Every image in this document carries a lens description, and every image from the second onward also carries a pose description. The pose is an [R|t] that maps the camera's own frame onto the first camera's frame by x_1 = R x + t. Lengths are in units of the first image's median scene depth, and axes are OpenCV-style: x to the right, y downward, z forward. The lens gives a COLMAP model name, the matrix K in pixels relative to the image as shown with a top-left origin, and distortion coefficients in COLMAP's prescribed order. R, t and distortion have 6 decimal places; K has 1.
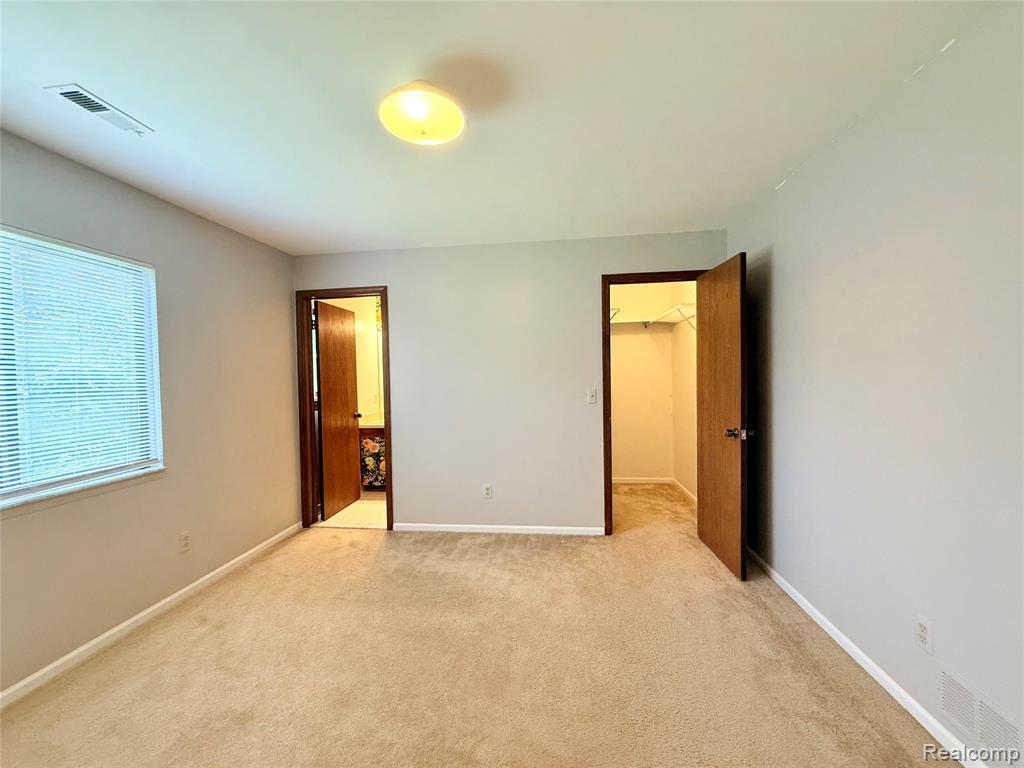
lens RADIAL K [[409.3, 0, 510.2], [0, 409.3, 381.5], [0, 0, 1]] dist [-0.000791, 0.000333]
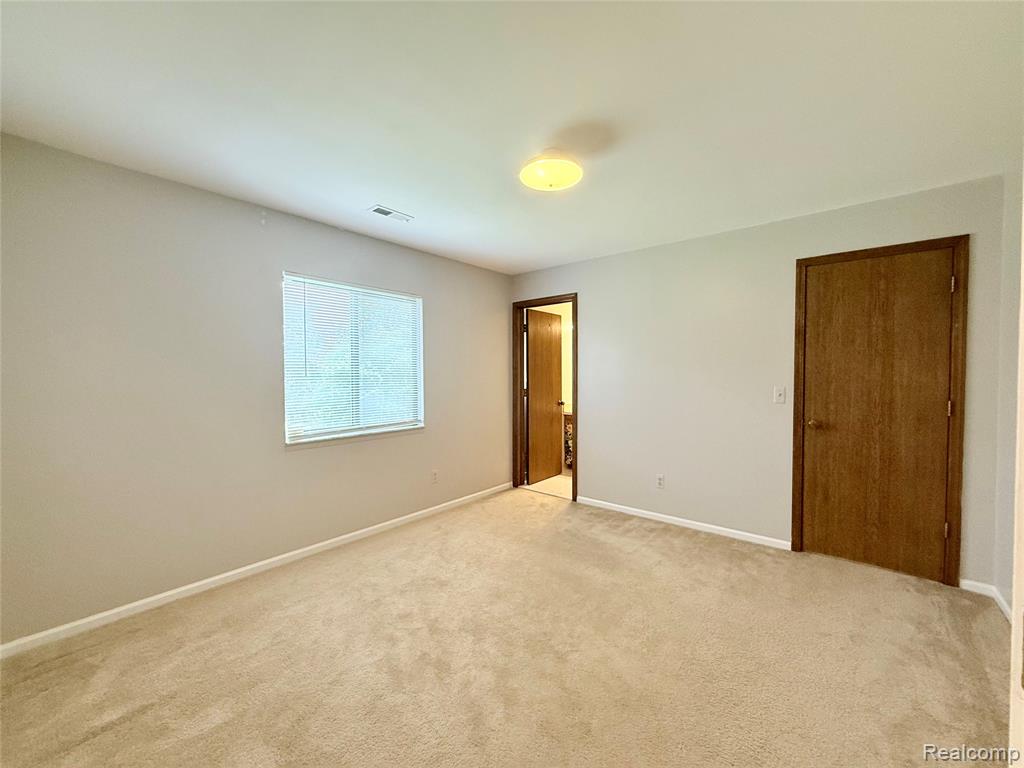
lens RADIAL K [[409.3, 0, 510.2], [0, 409.3, 381.5], [0, 0, 1]] dist [-0.000791, 0.000333]
pose [[0.835389, 0.029880, -0.548847, 0.200391], [-0.024303, 0.999553, 0.017426, 0.004695], [0.549122, -0.001218, 0.835741, -0.086984]]
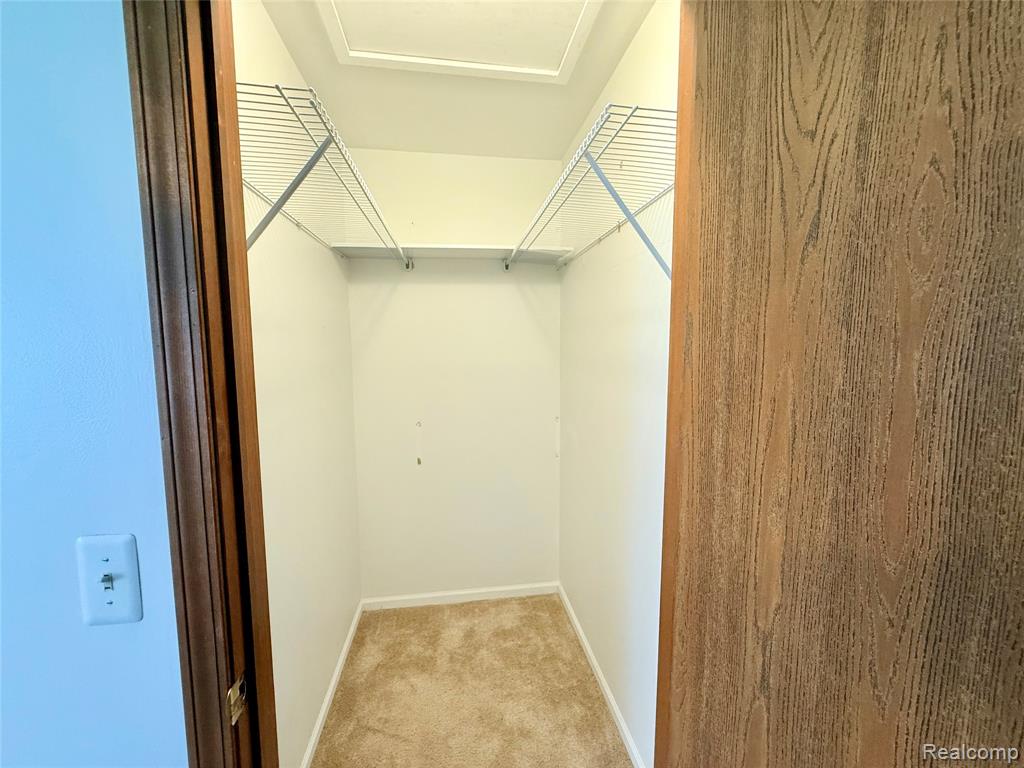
lens RADIAL K [[409.3, 0, 510.2], [0, 409.3, 381.5], [0, 0, 1]] dist [-0.000791, 0.000333]
pose [[0.967030, -0.010299, 0.254454, 0.319775], [-0.007531, 0.997588, 0.068999, -0.058391], [-0.254551, -0.068641, 0.964620, 0.812578]]
